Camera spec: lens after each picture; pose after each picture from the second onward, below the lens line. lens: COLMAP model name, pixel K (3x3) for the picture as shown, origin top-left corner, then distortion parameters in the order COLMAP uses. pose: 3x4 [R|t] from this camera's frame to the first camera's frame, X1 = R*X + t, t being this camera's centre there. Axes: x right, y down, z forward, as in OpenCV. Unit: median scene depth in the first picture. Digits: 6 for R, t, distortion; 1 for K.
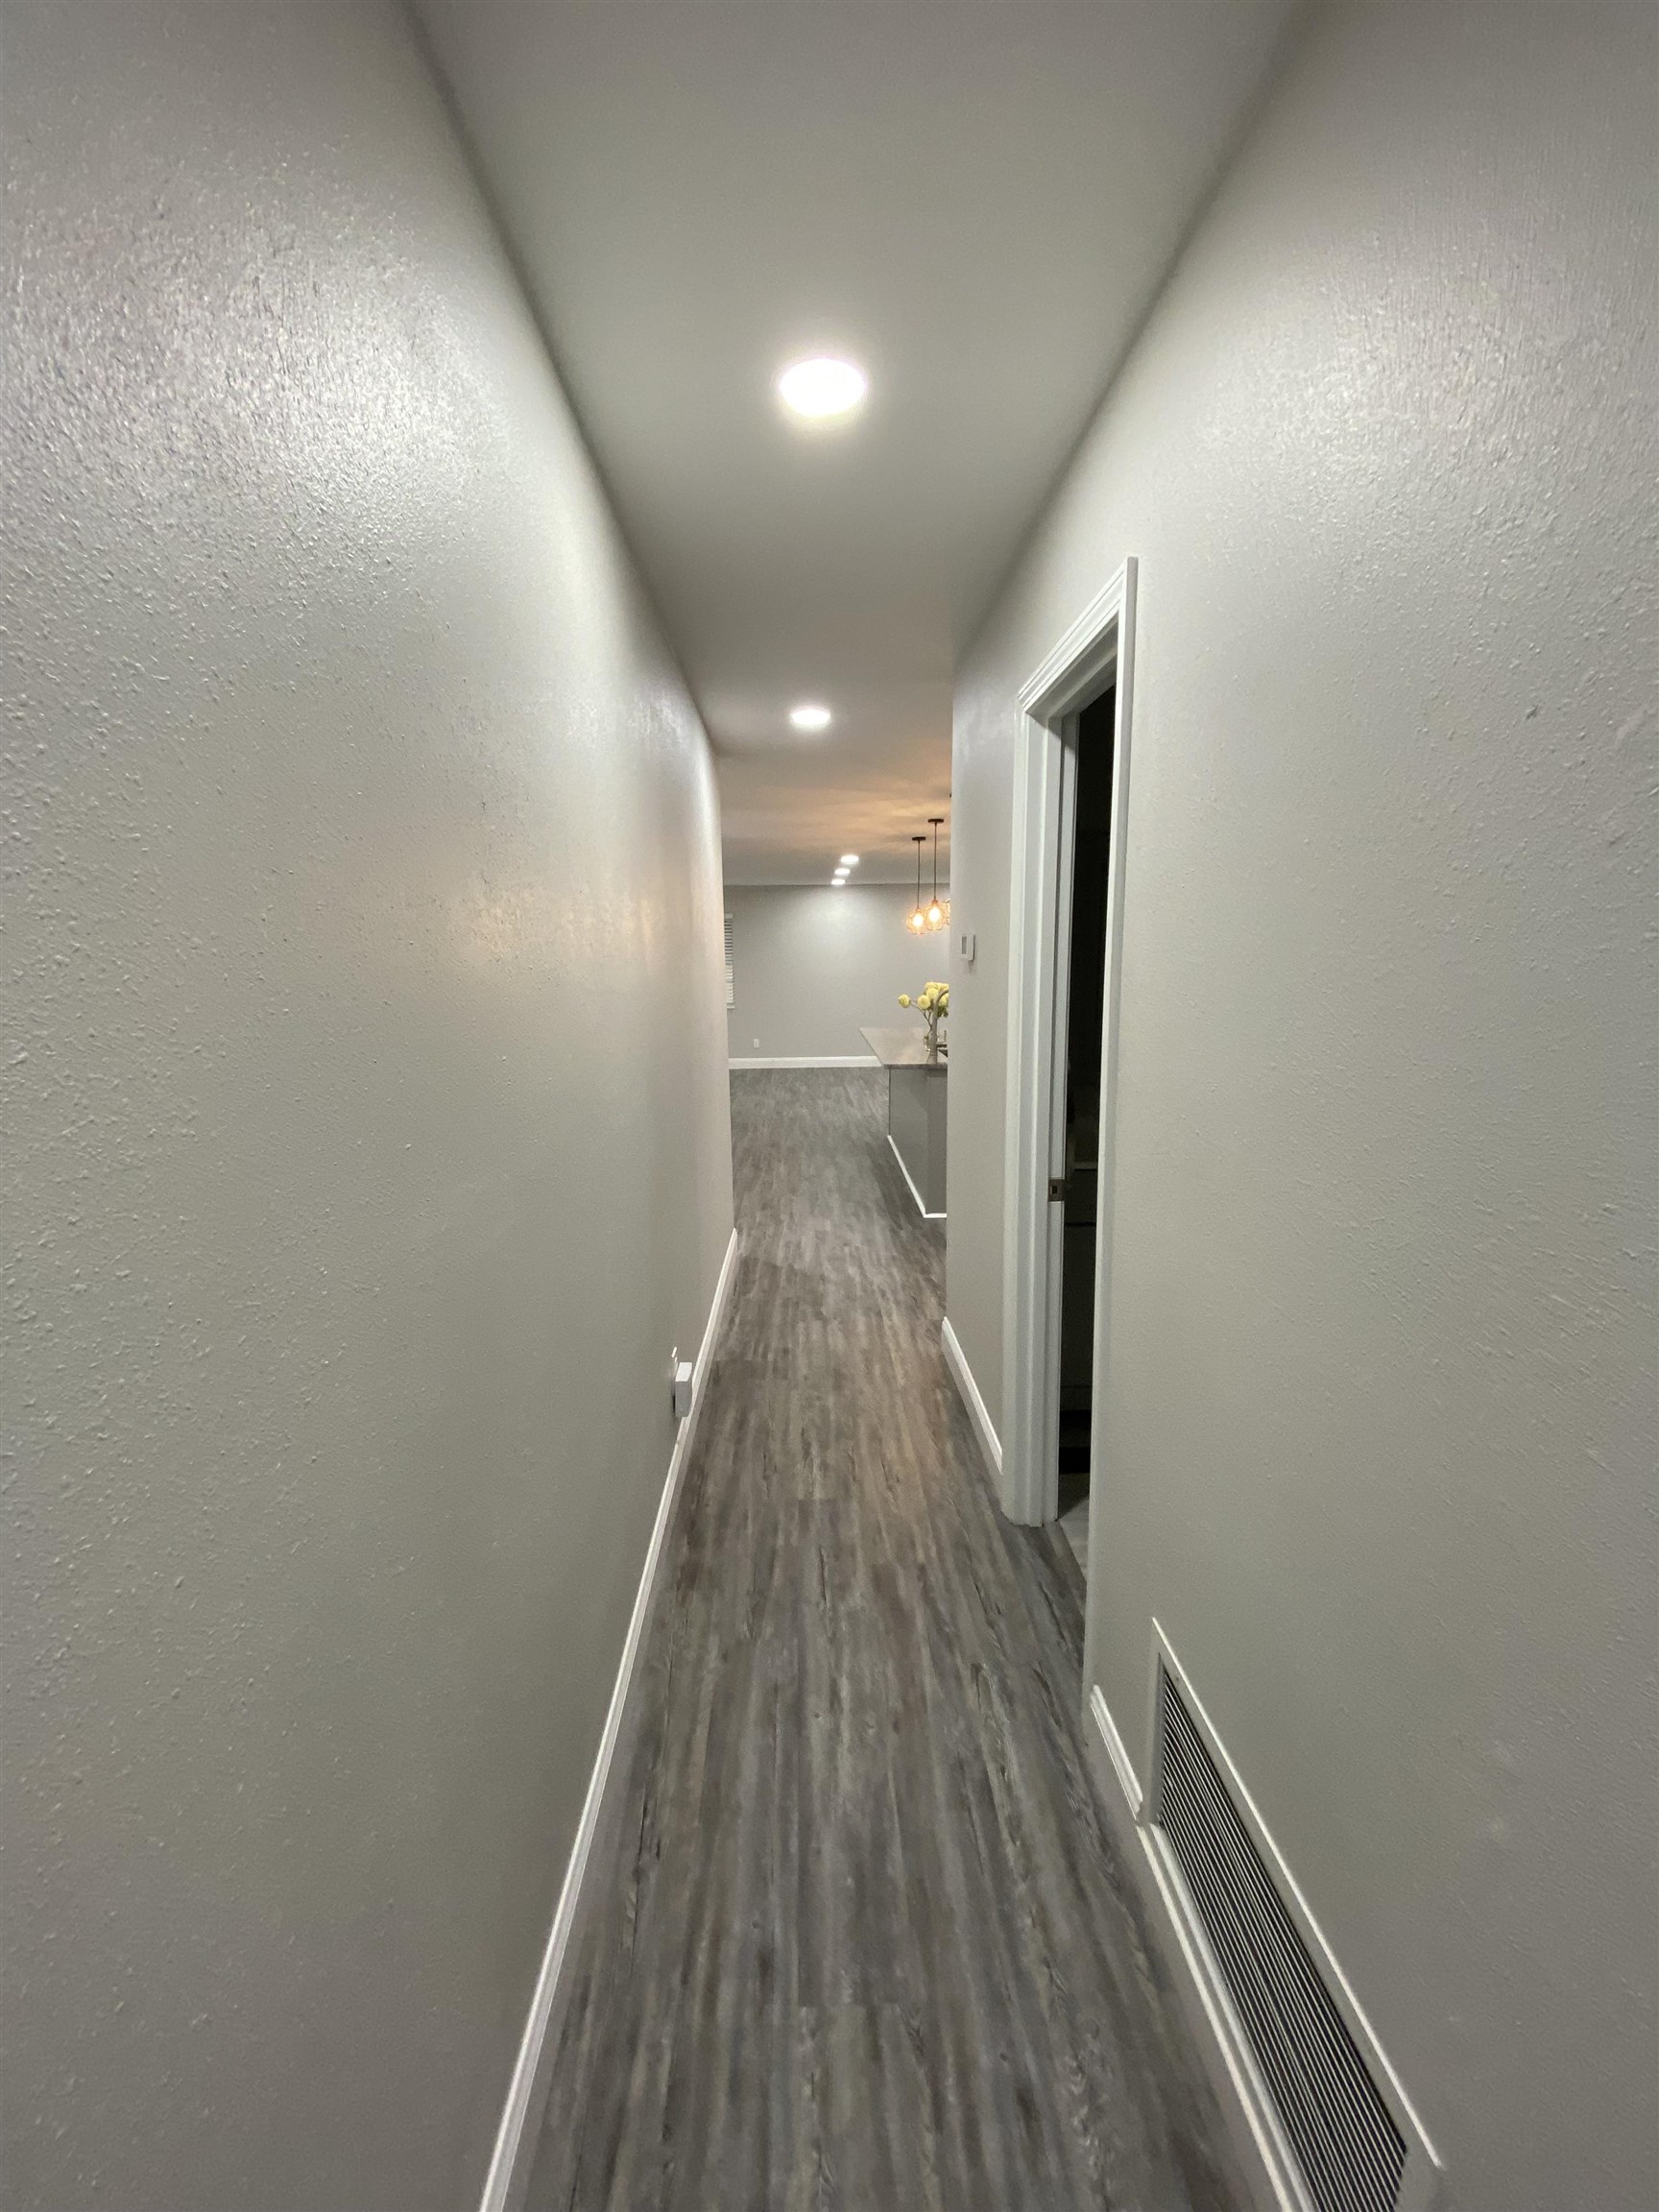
lens RADIAL K [[933.5, 0, 829.5], [0, 933.5, 1106.0], [0, 0, 1]] dist [-0.000057, -0.000199]
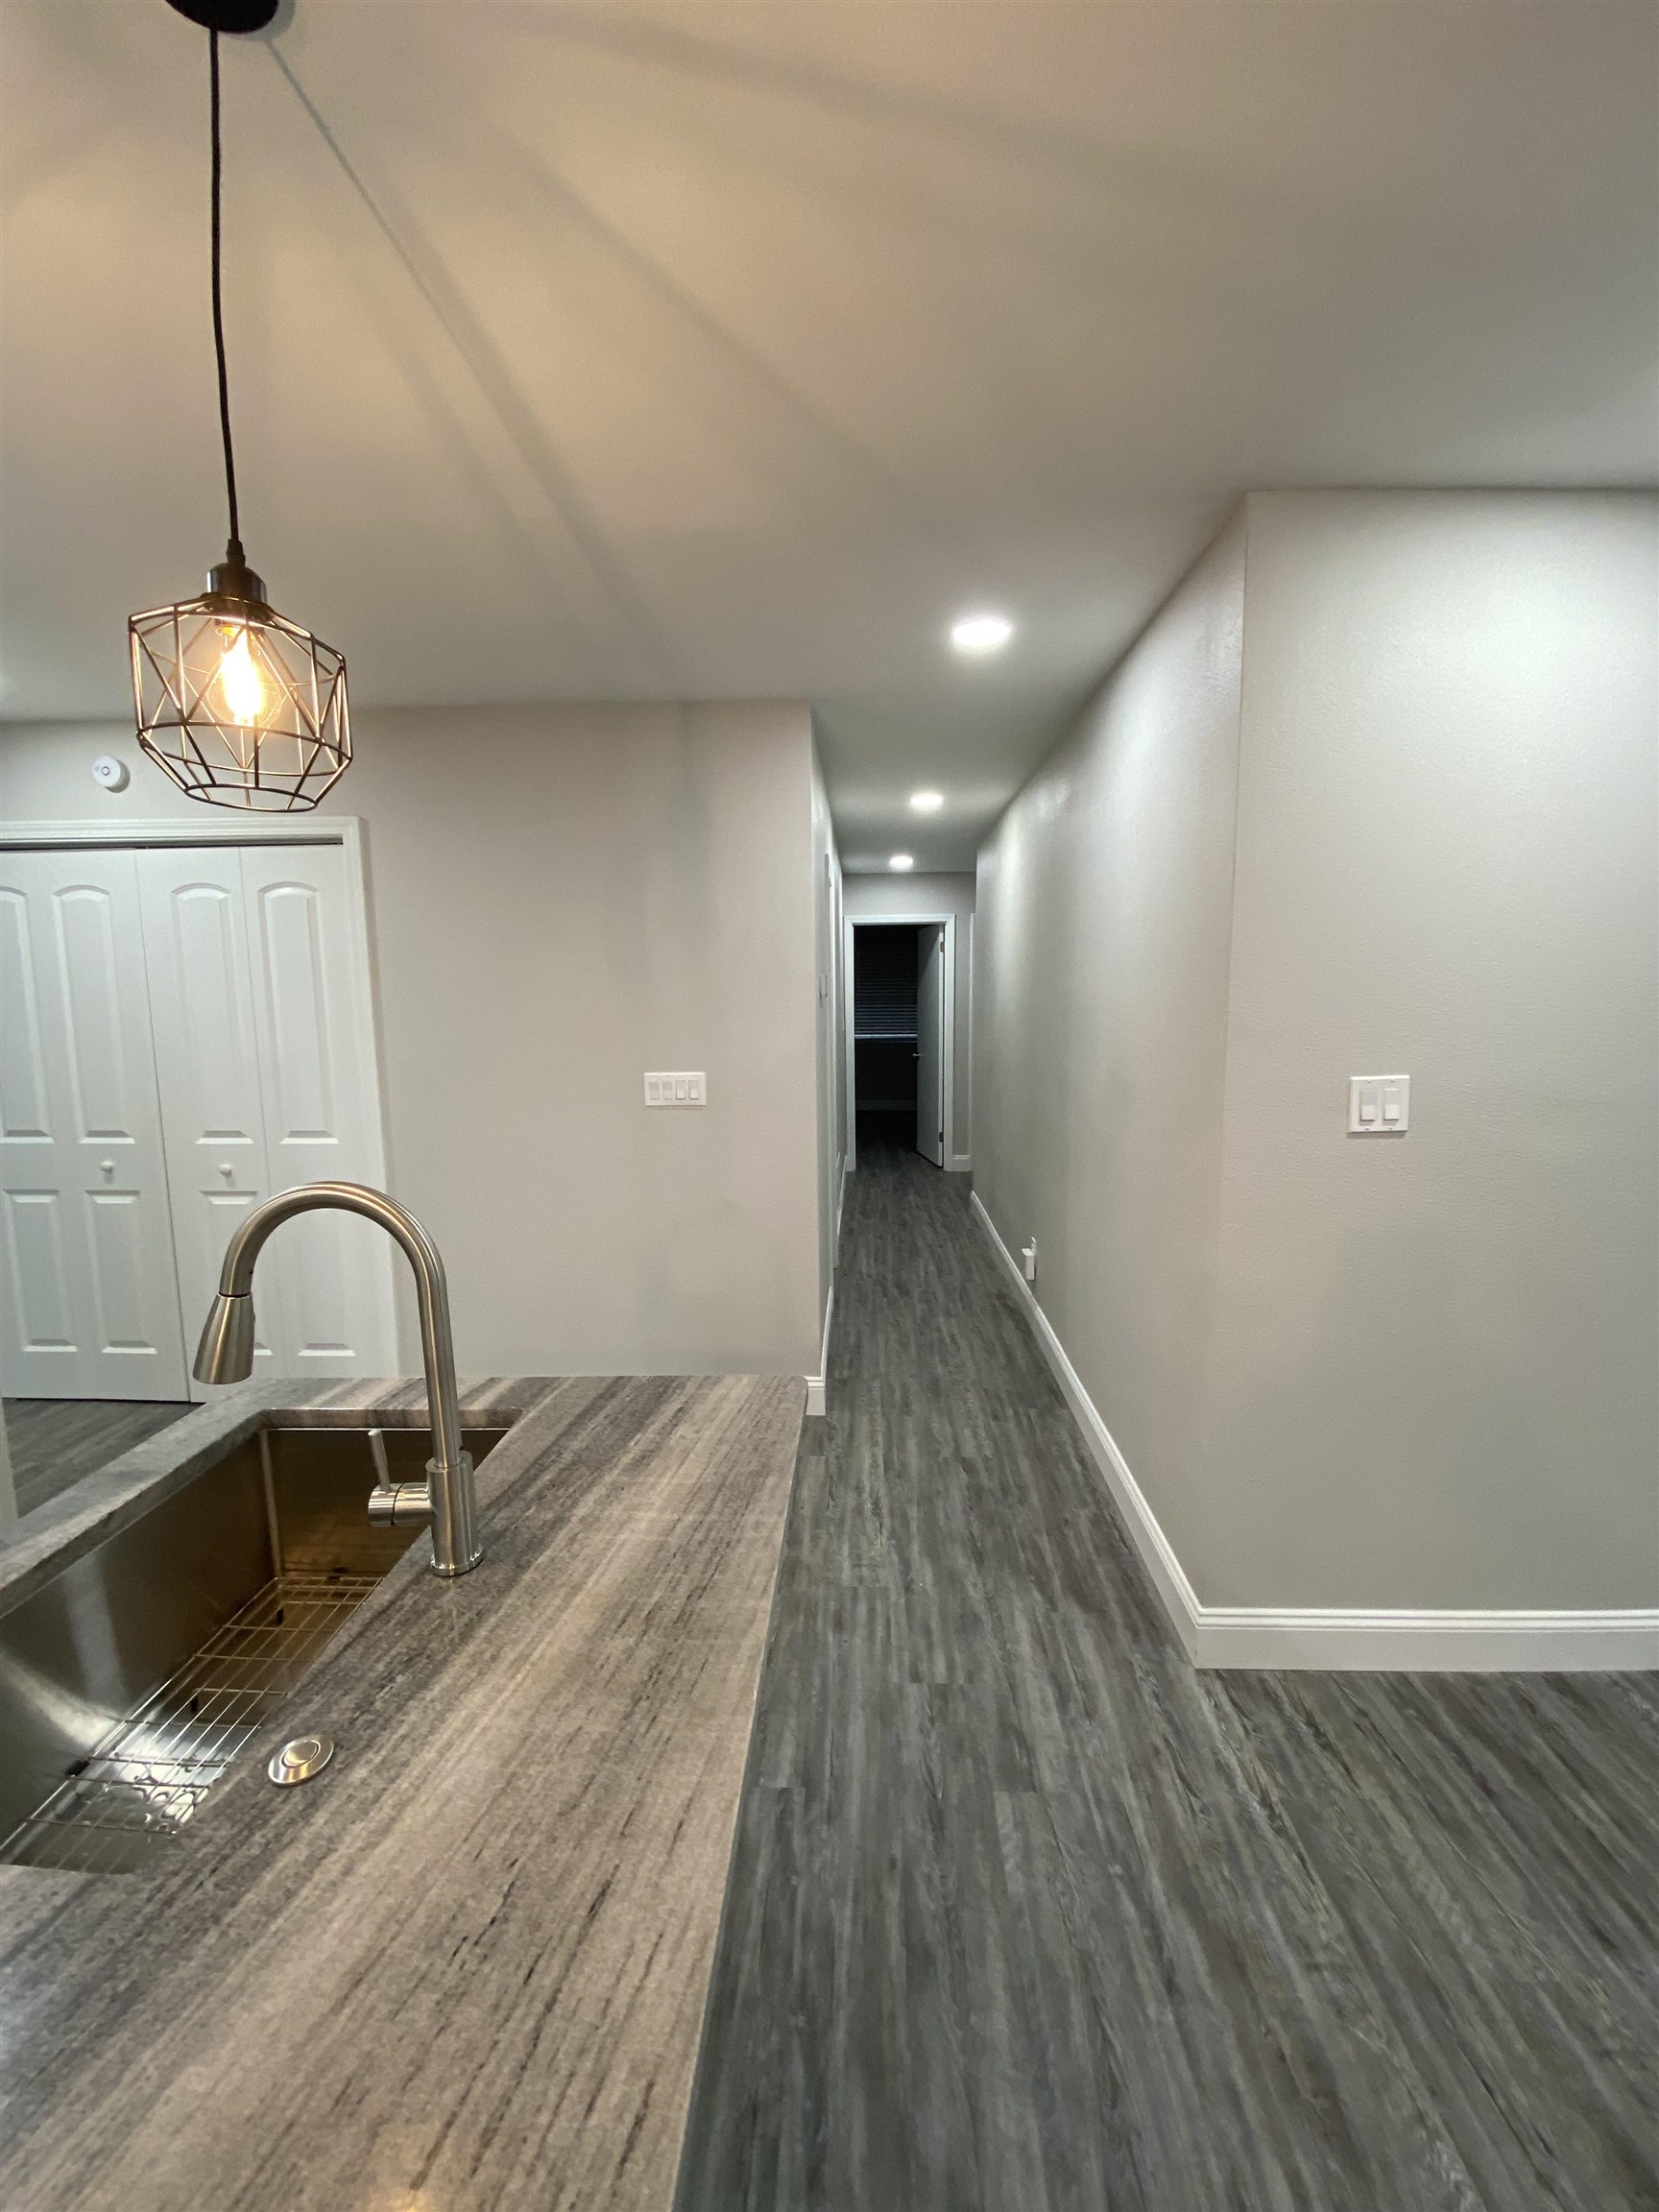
lens RADIAL K [[868.4, 0, 829.5], [0, 868.4, 1106.0], [0, 0, 1]] dist [-0.029310, -0.000630]
pose [[-0.995546, 0.052853, 0.078073, 0.030636], [0.072645, 0.957862, 0.277892, -0.259260], [-0.060096, 0.282325, -0.957435, 1.623325]]
